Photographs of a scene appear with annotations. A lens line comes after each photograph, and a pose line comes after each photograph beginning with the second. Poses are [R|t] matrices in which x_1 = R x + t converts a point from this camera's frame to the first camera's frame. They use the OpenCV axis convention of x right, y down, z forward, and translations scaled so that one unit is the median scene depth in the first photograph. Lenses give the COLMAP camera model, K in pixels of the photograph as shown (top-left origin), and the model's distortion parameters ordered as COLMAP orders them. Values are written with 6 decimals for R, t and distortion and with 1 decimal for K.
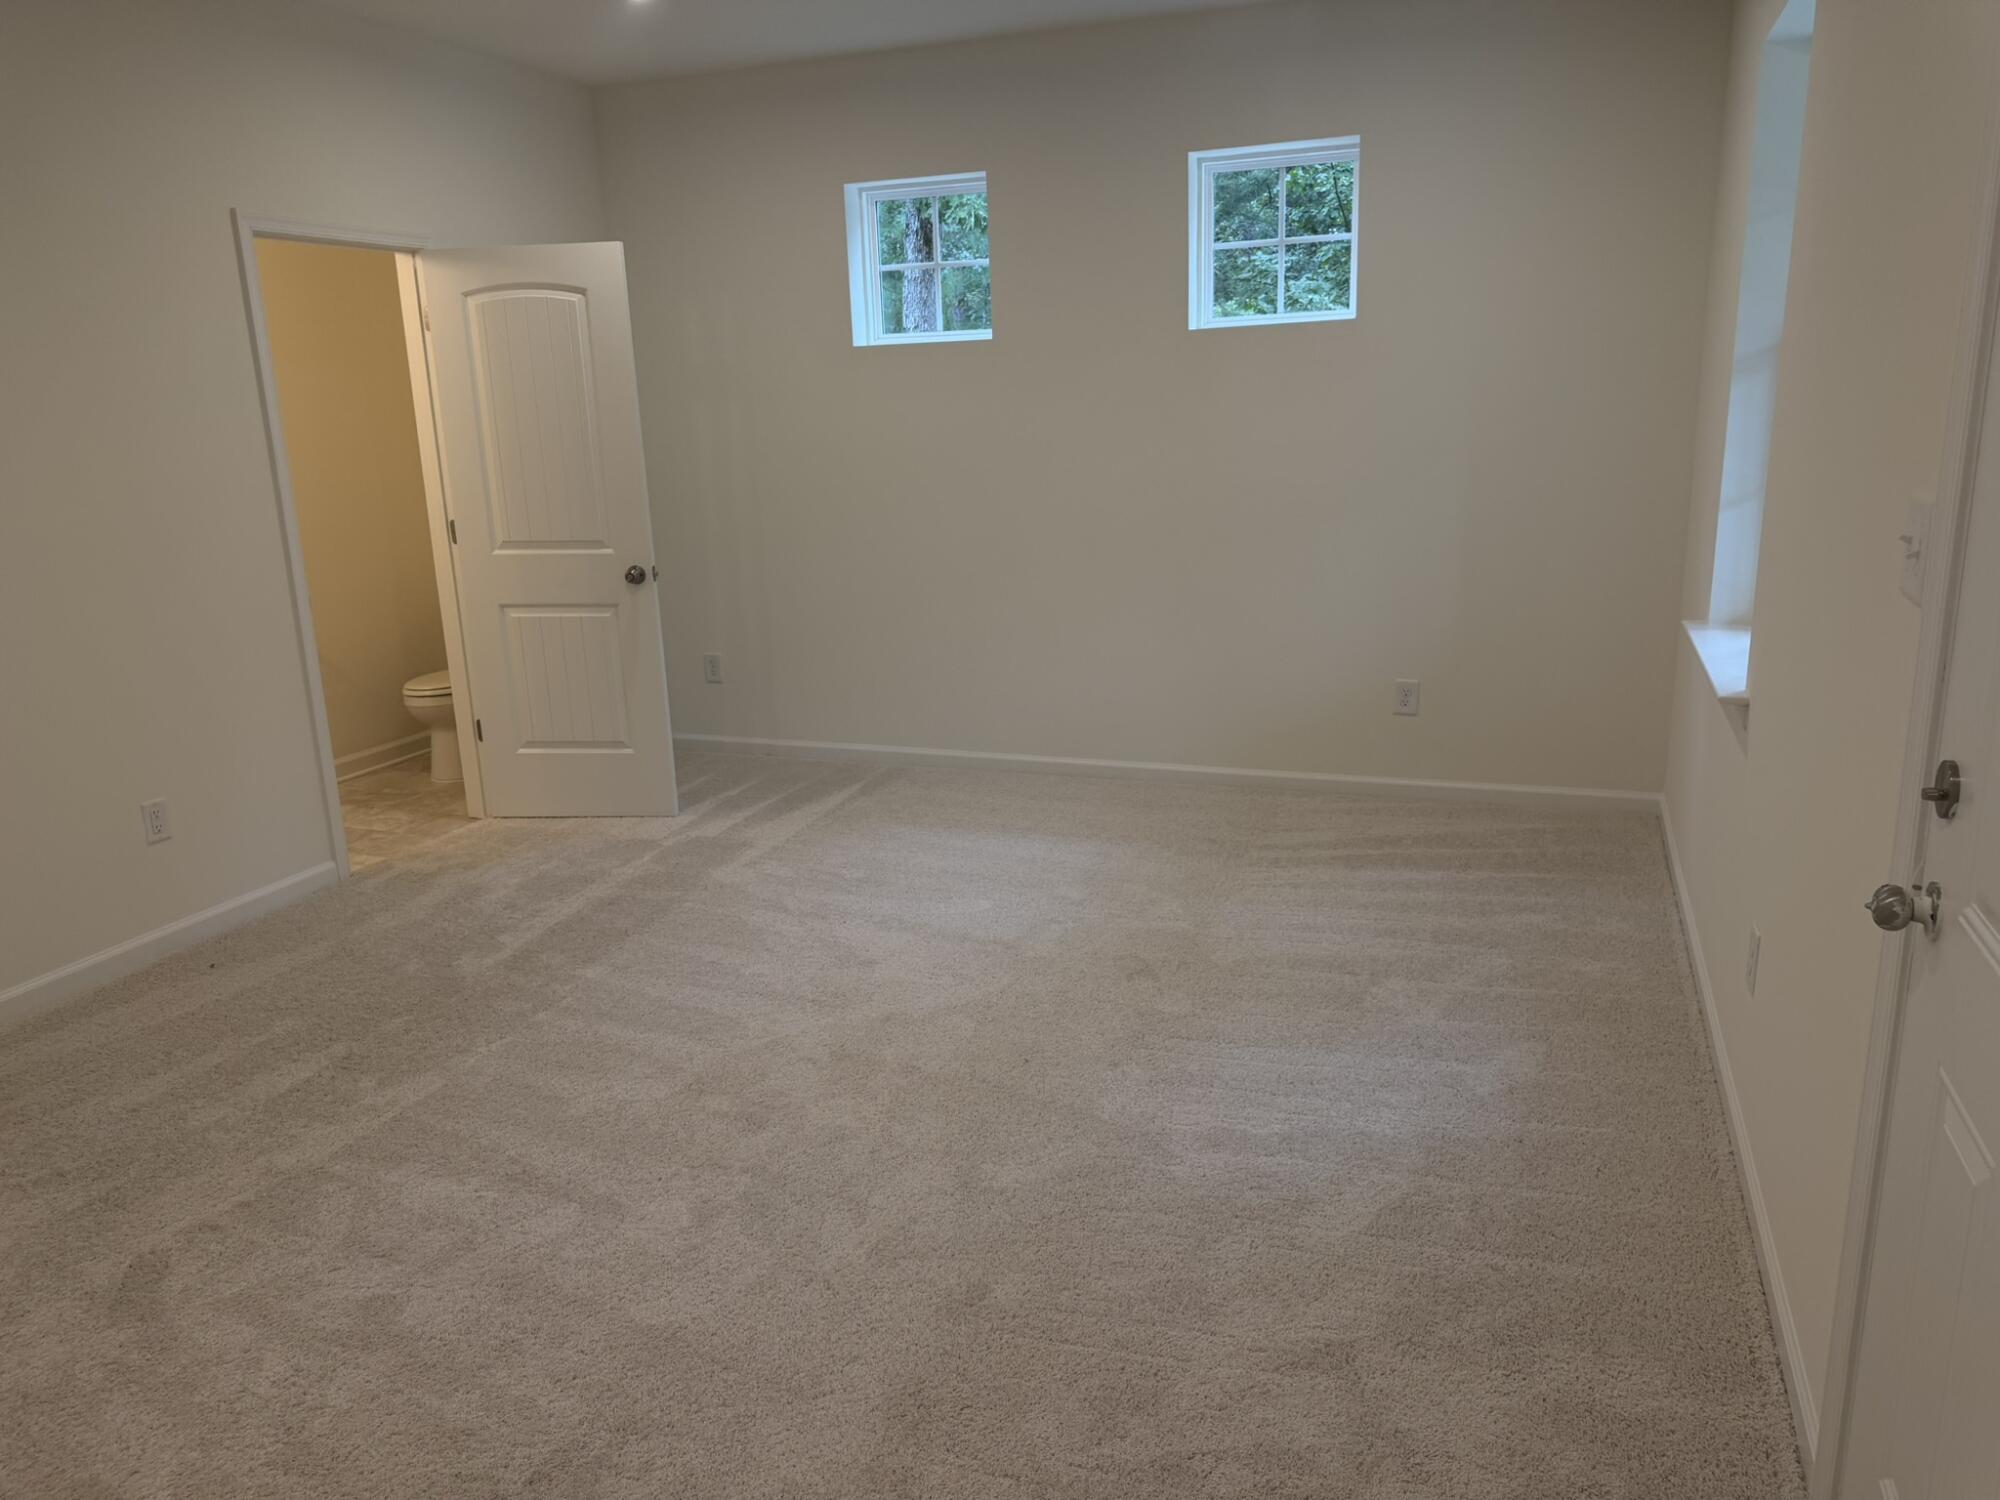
lens RADIAL K [[1448.4, 0, 1000.0], [0, 1448.4, 750.0], [0, 0, 1]] dist [0.052252, 0.000250]
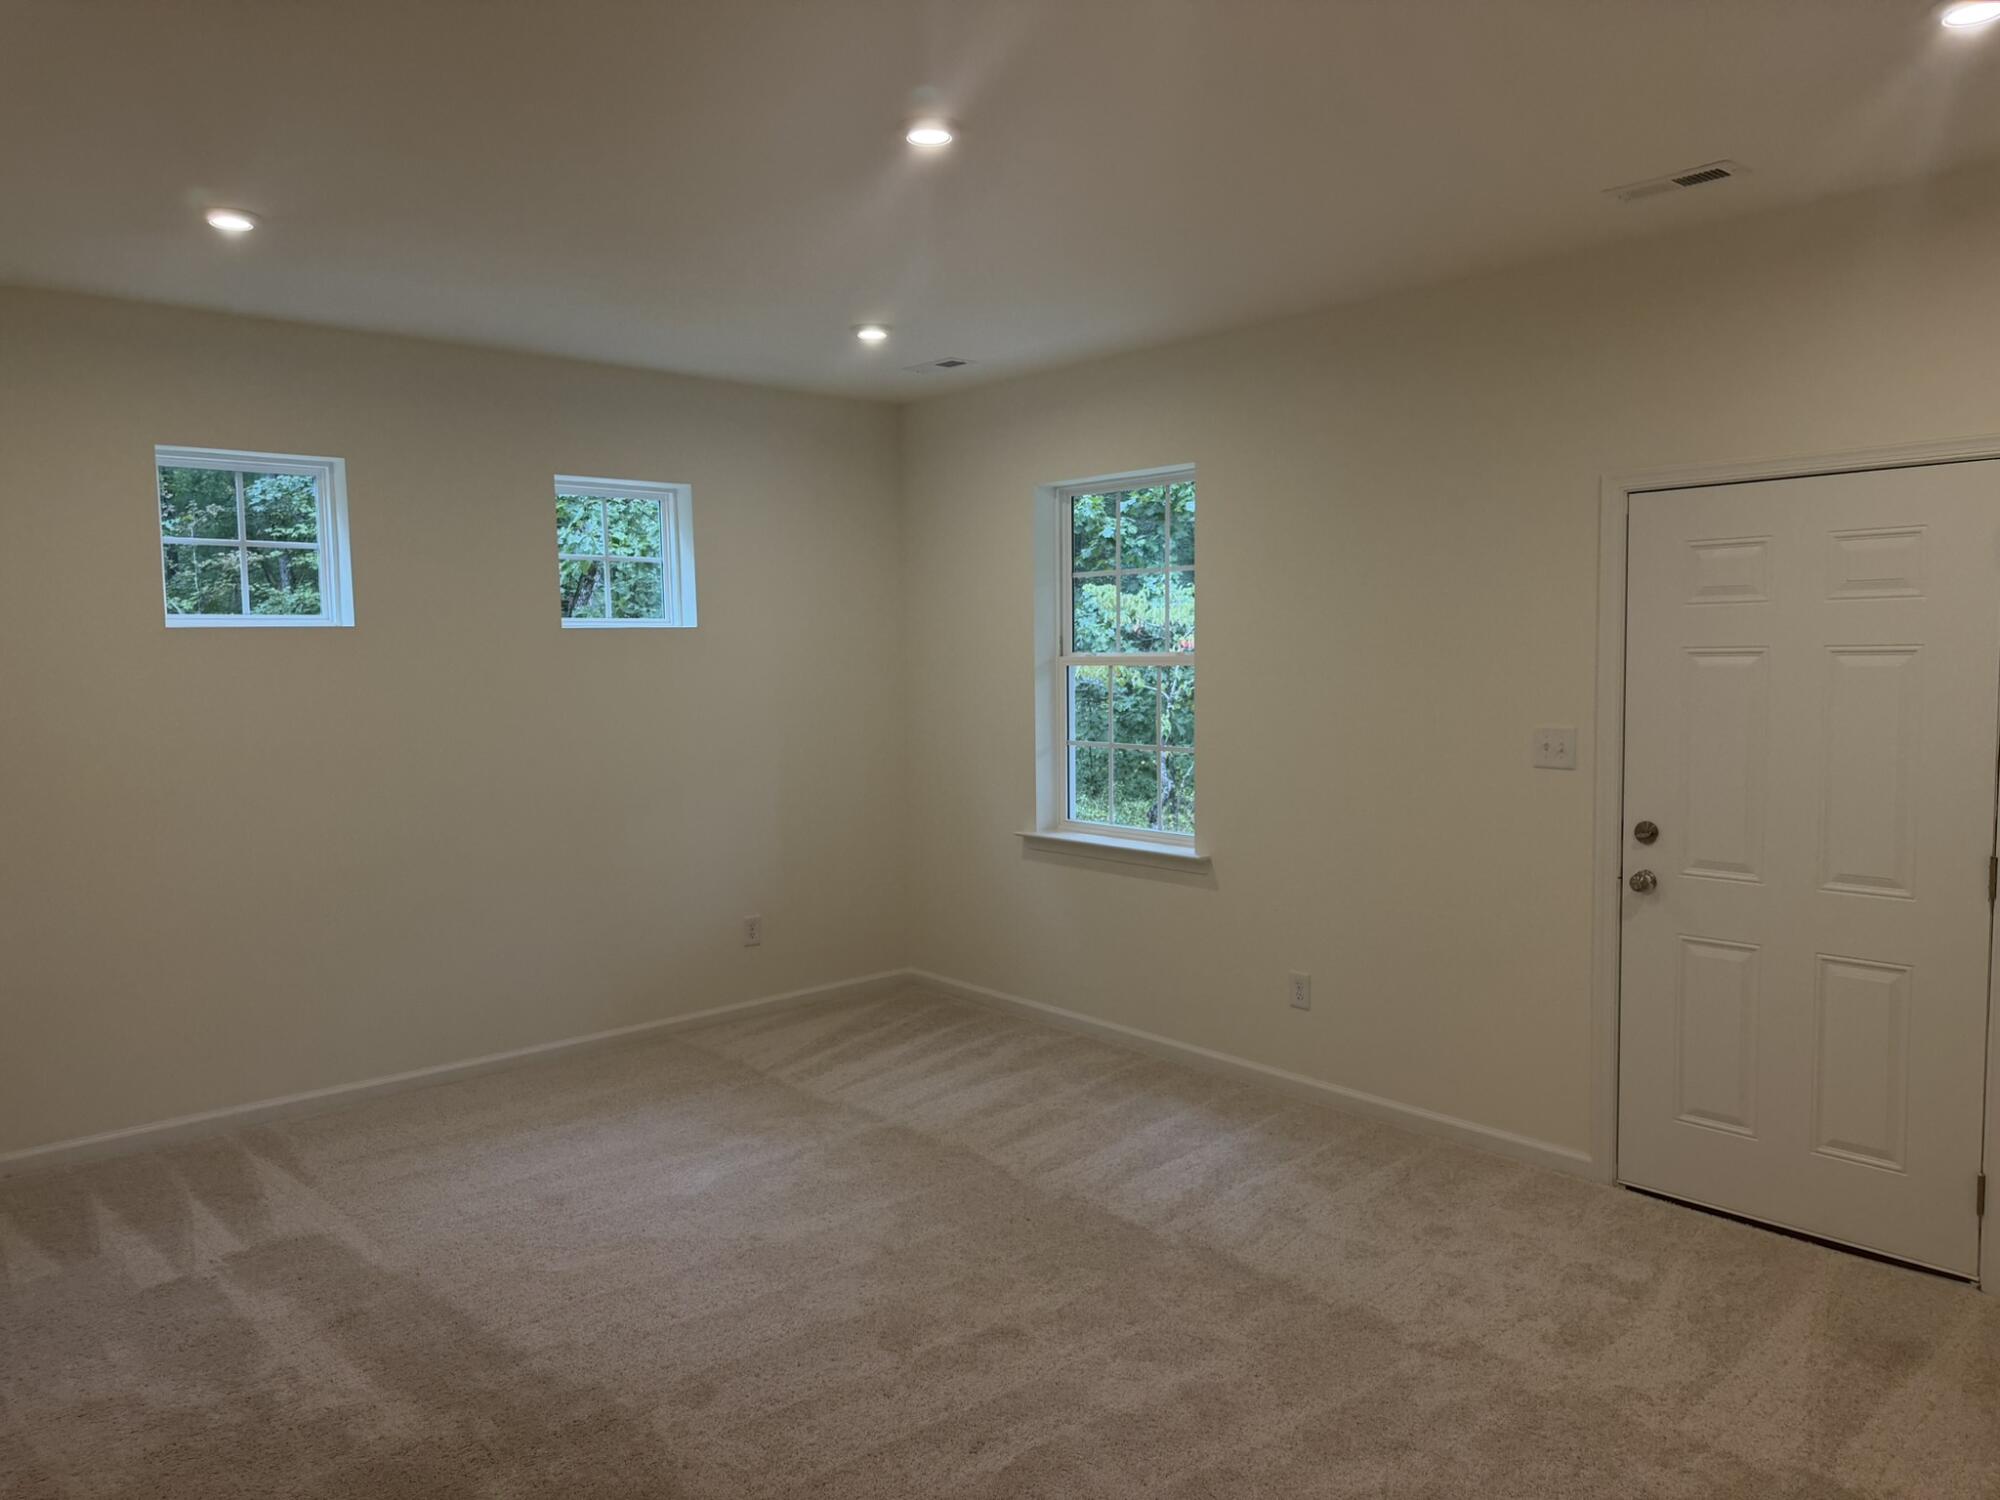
lens RADIAL K [[1410.0, 0, 991.8], [0, 1410.0, 751.3], [0, 0, 1]] dist [0.044110, -0.042696]
pose [[0.469709, -0.038652, 0.881975, -0.701492], [0.219345, 0.972823, -0.074183, -0.054694], [-0.855138, 0.228301, 0.465422, 0.278173]]
